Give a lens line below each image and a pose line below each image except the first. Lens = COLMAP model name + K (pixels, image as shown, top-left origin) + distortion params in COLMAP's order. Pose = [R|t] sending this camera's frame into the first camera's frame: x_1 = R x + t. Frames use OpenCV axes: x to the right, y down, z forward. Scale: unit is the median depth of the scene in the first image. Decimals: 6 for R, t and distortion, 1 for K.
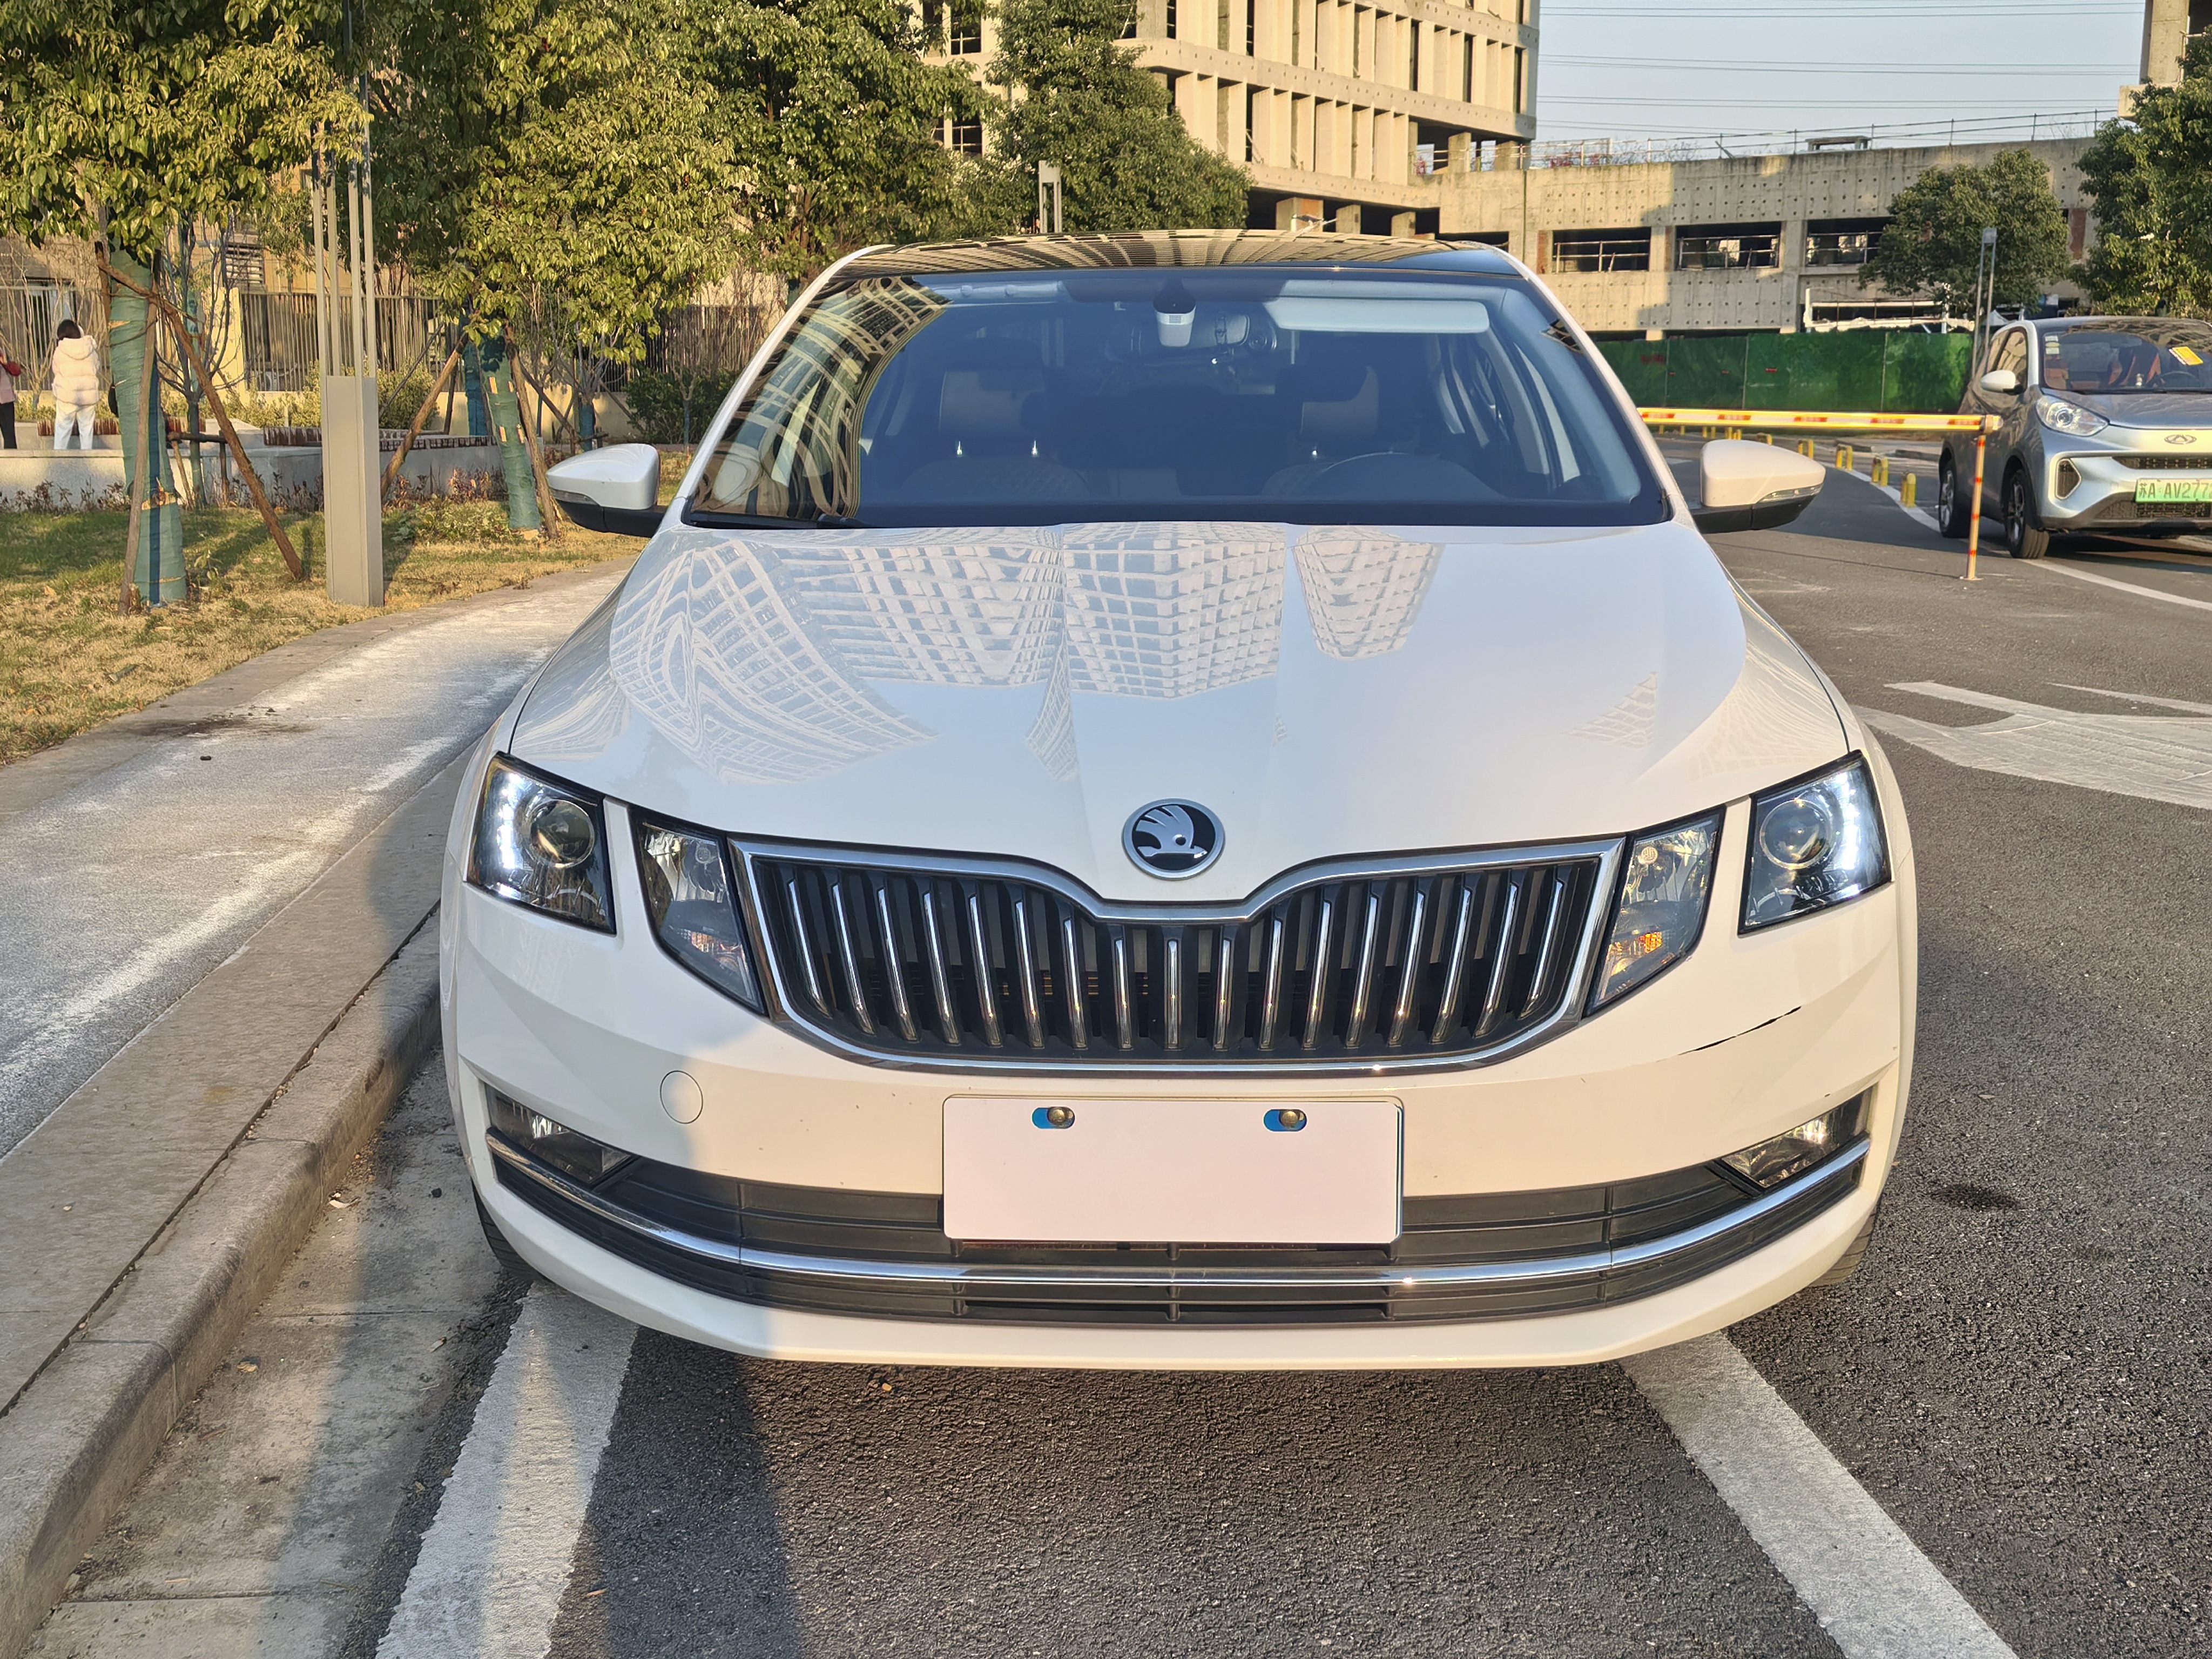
lens RADIAL K [[2452.9, 0, 1113.2], [0, 2452.9, 832.1], [0, 0, 1]] dist [0.038255, 0.000000]
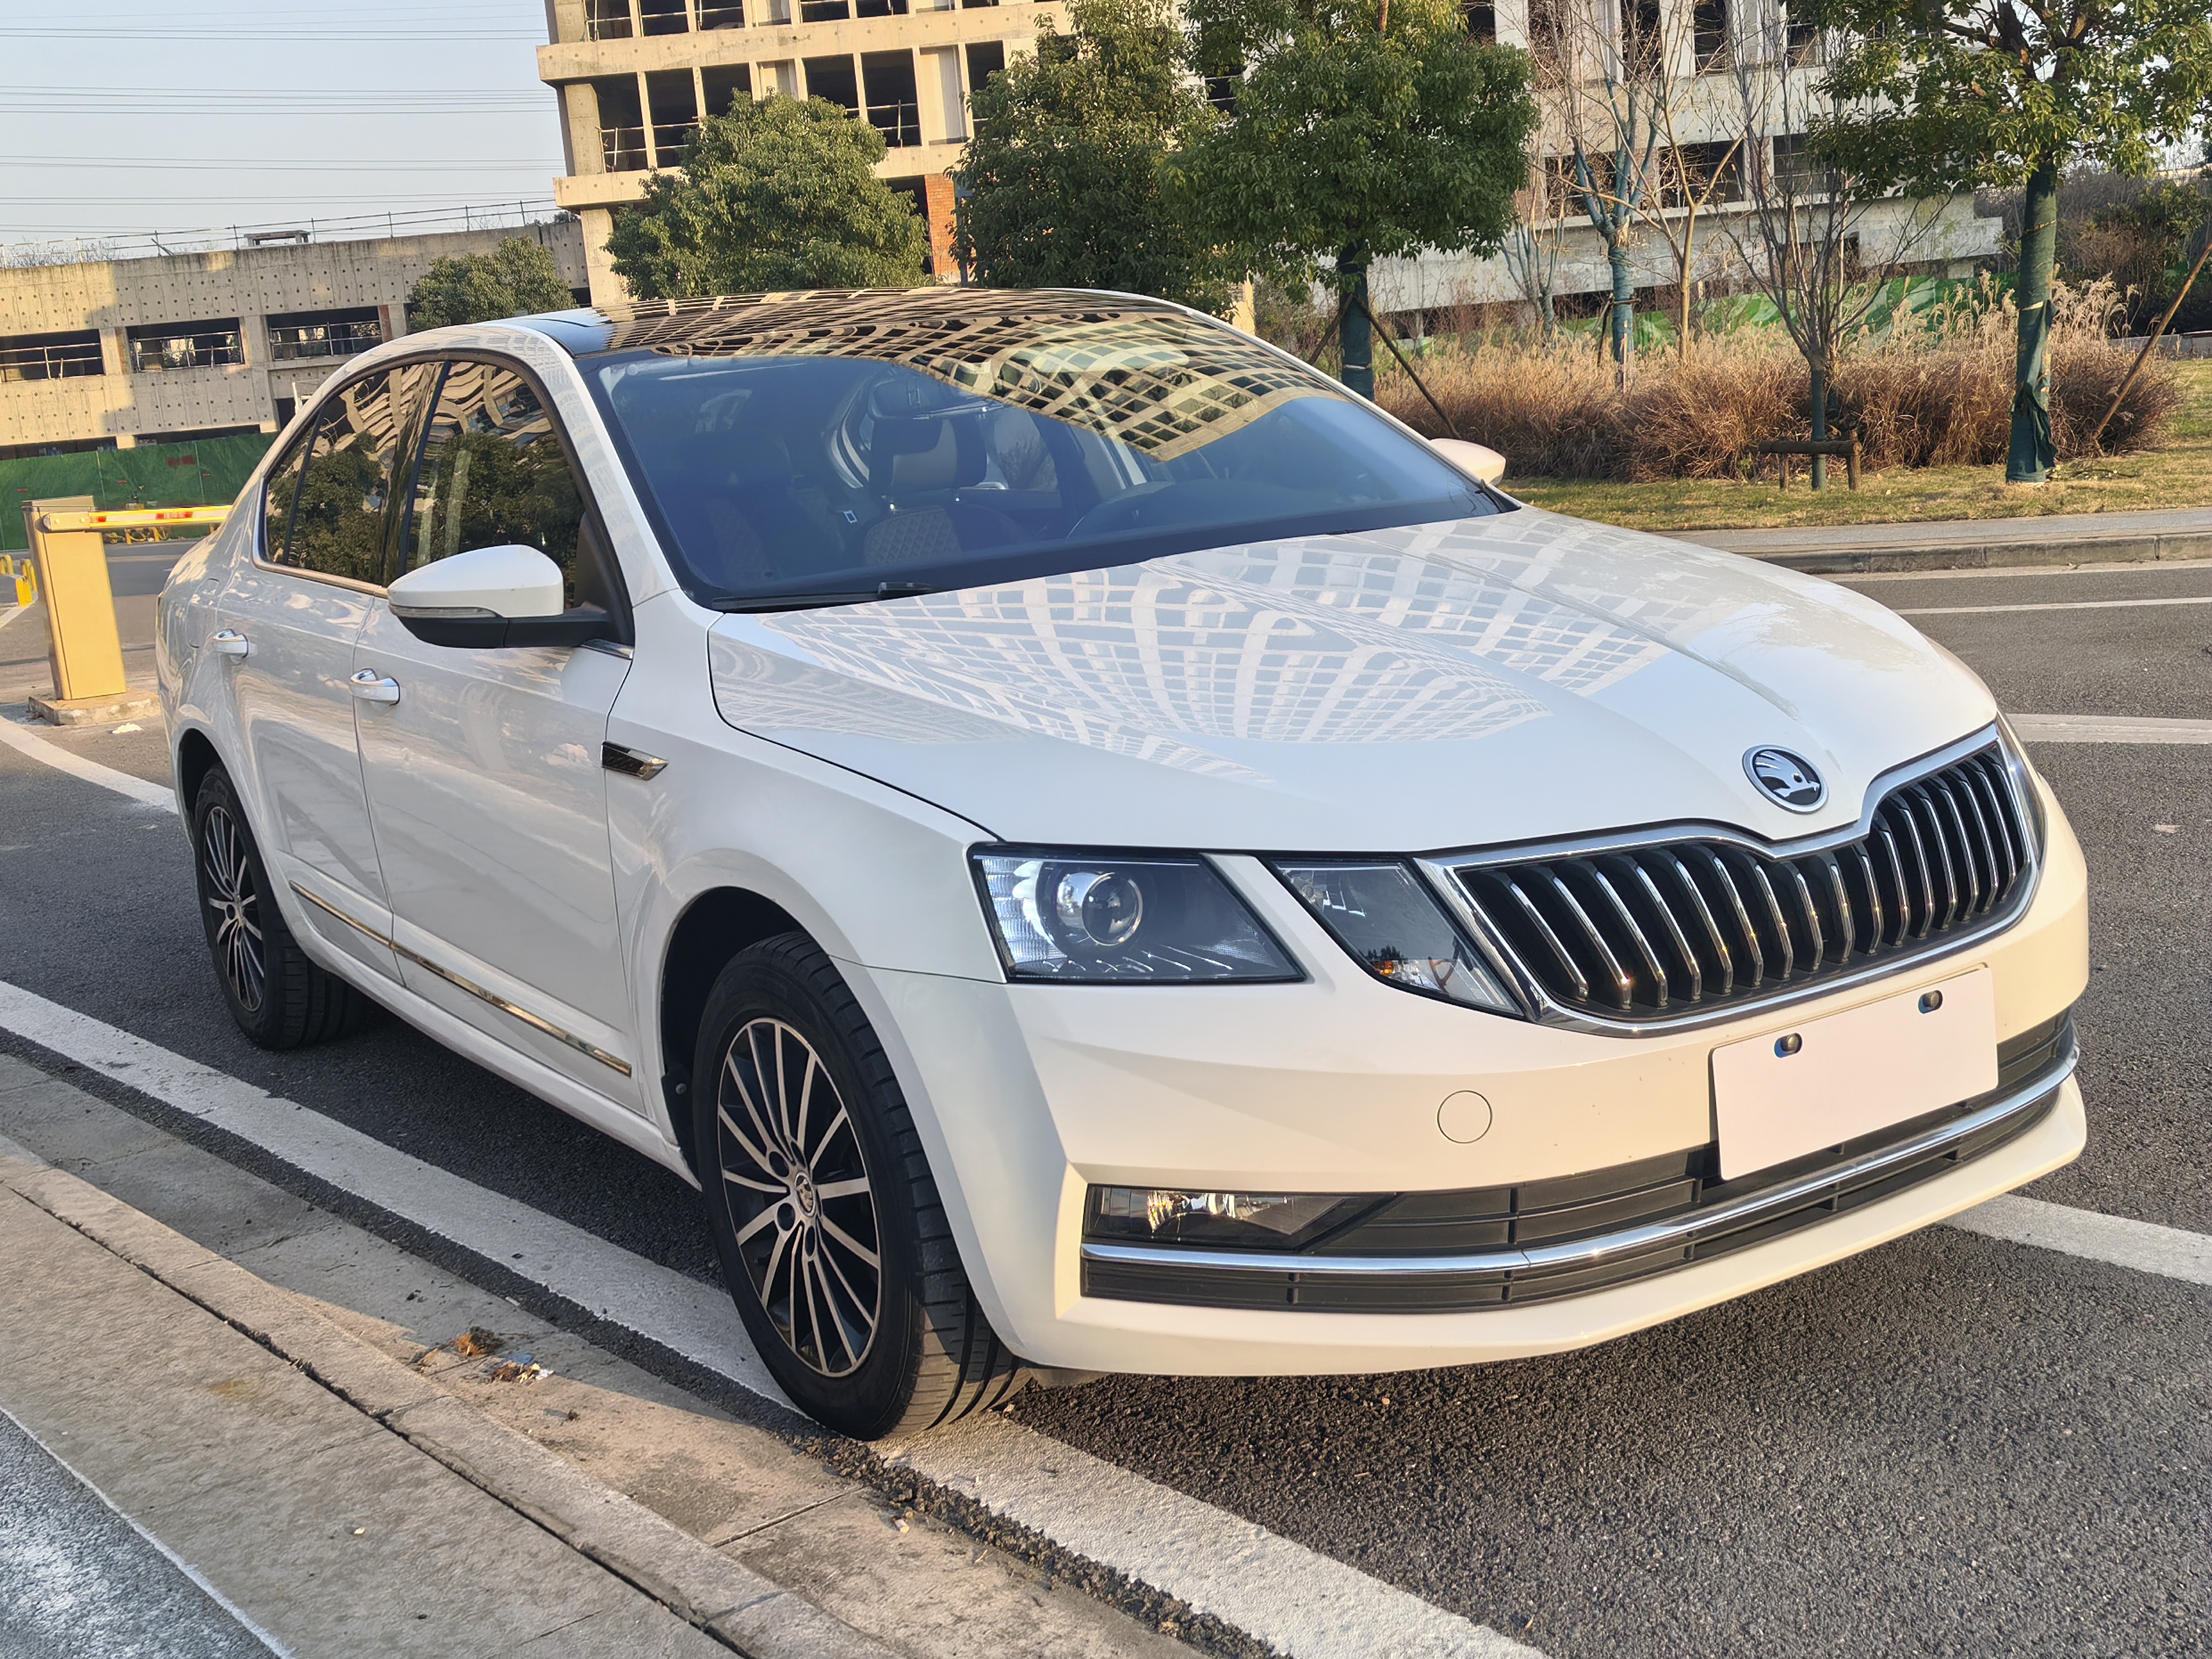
lens RADIAL K [[2452.9, 0, 1113.2], [0, 2452.9, 825.6], [0, 0, 1]] dist [0.038255, 0.000000]
pose [[0.817262, -0.167534, 0.551376, -0.099298], [0.188526, 0.981886, 0.018907, -0.006496], [-0.544556, 0.088497, 0.834043, 0.028657]]
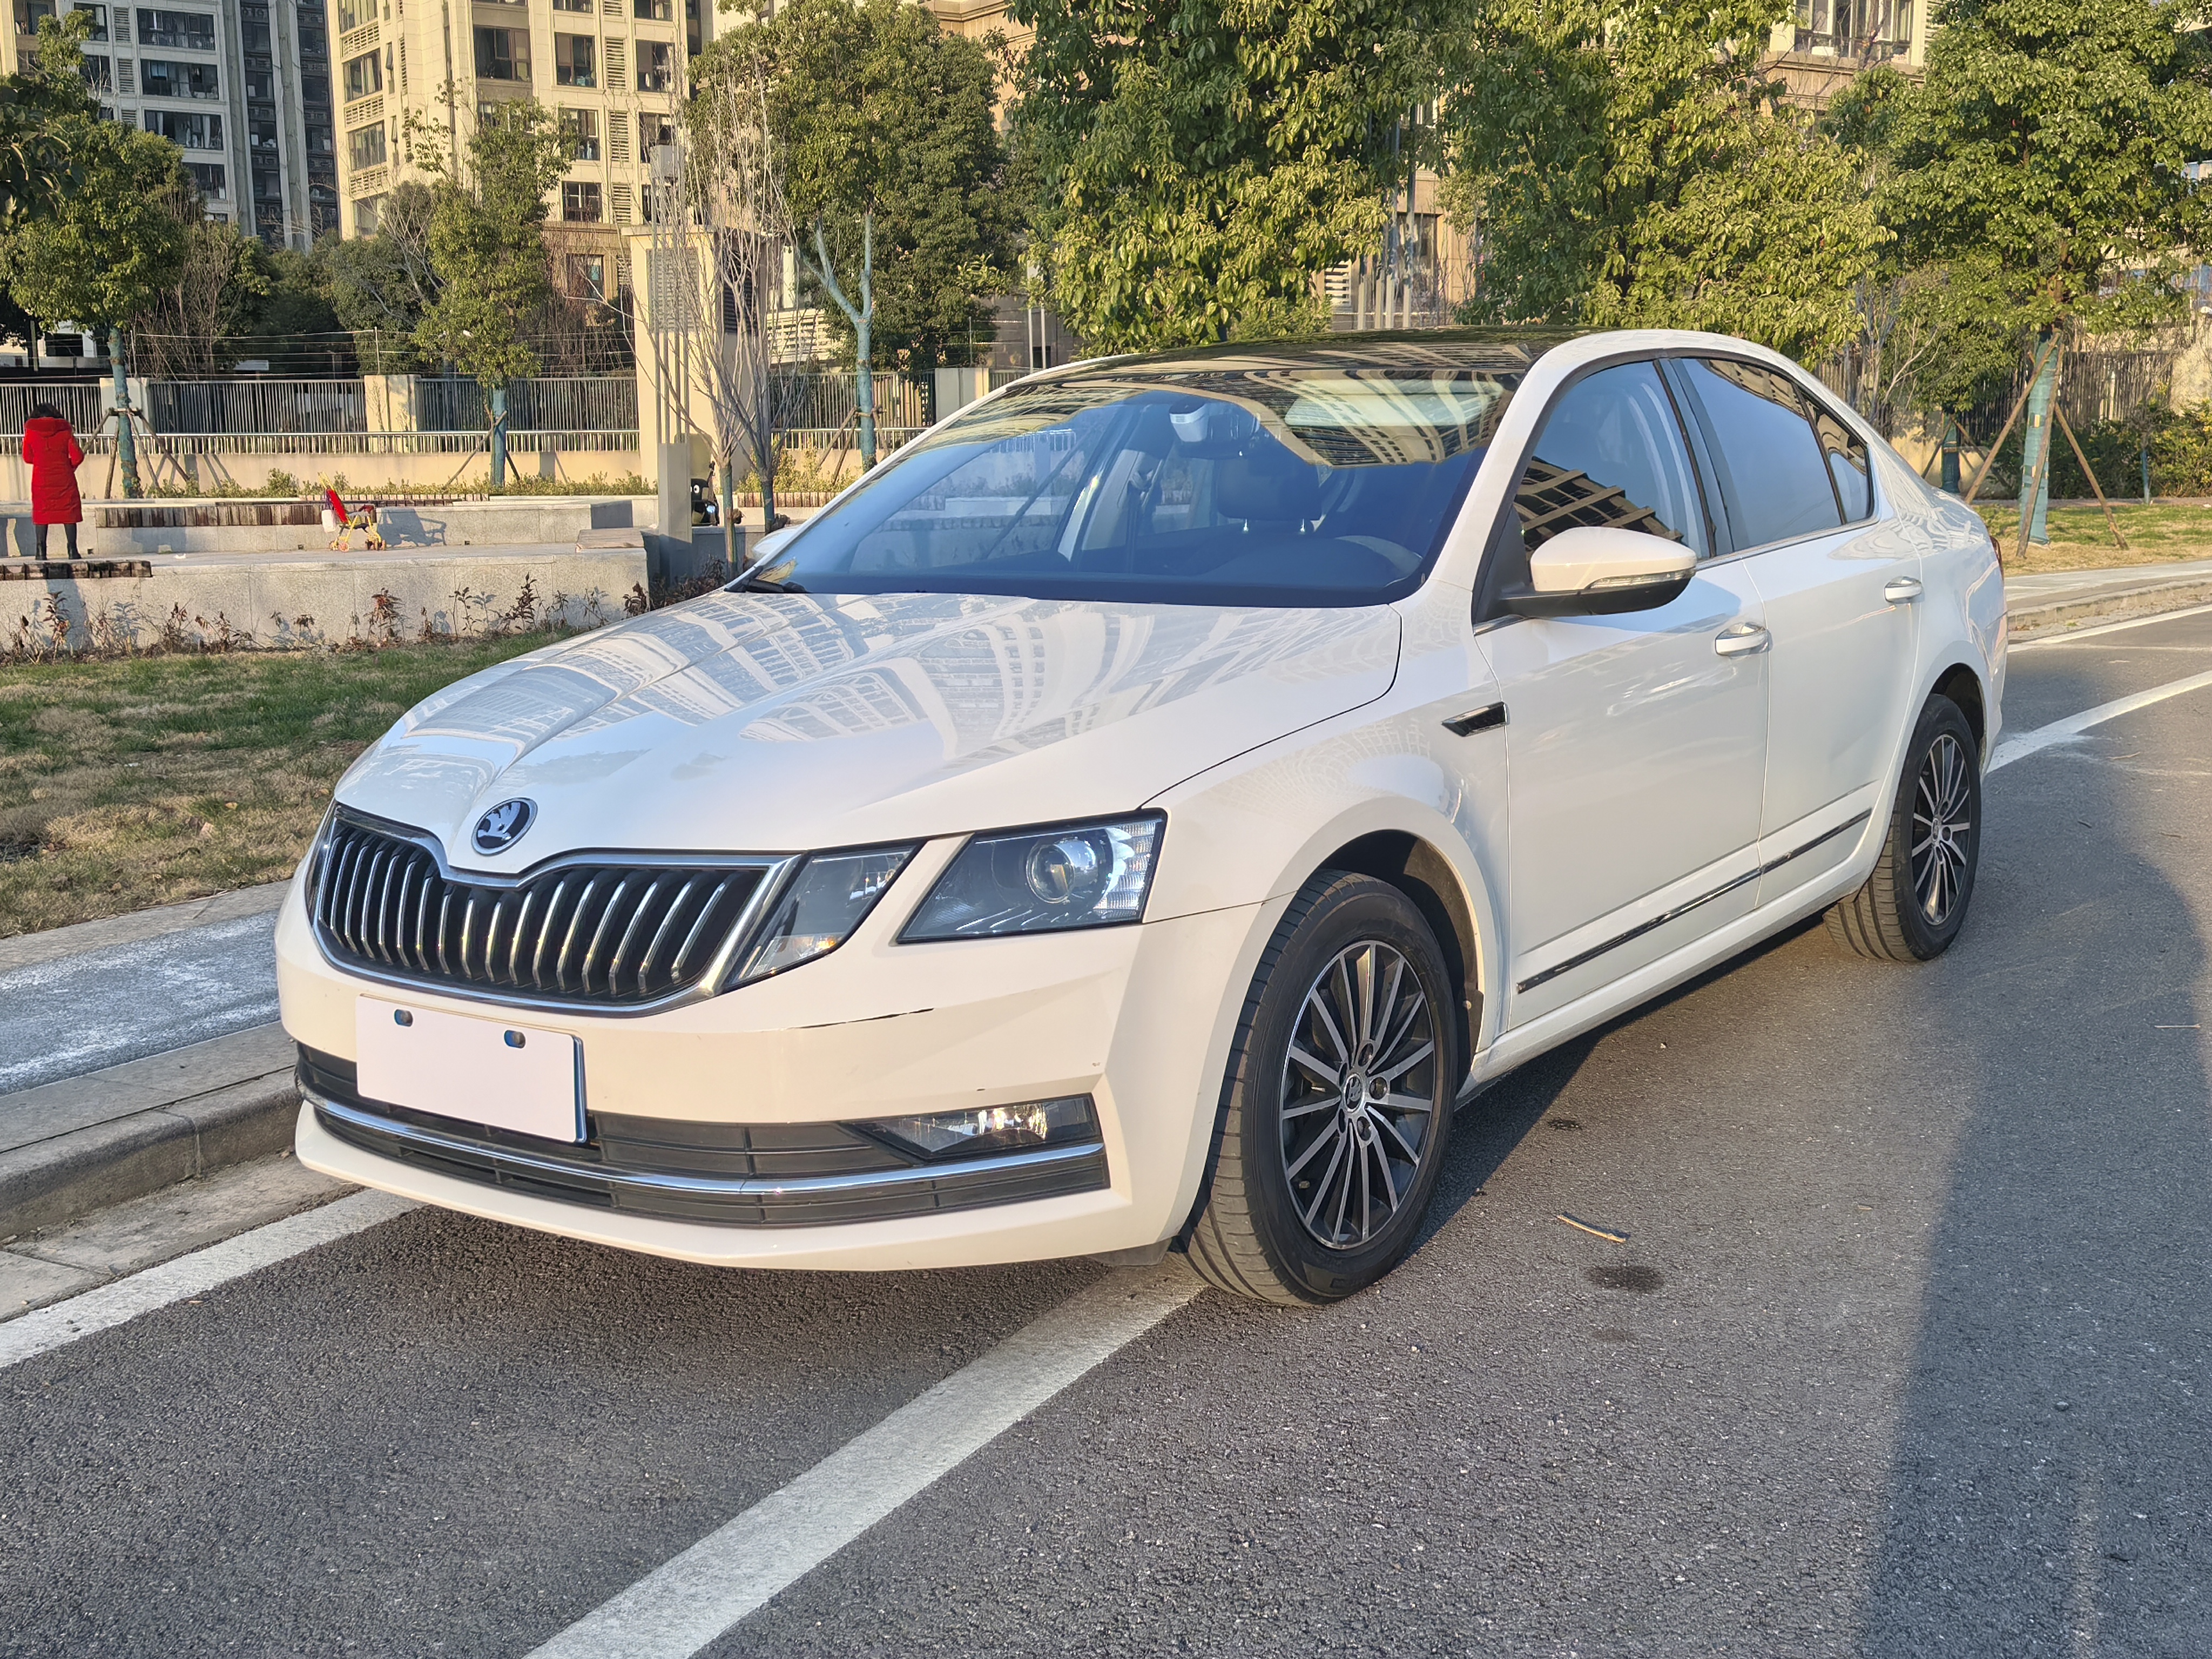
lens RADIAL K [[2452.9, 0, 1107.9], [0, 2452.9, 823.2], [0, 0, 1]] dist [0.038255, 0.000000]
pose [[0.829642, 0.073906, -0.553382, 0.125086], [-0.087233, 0.996185, 0.002261, -0.003693], [0.551438, 0.046397, 0.832924, 0.005898]]
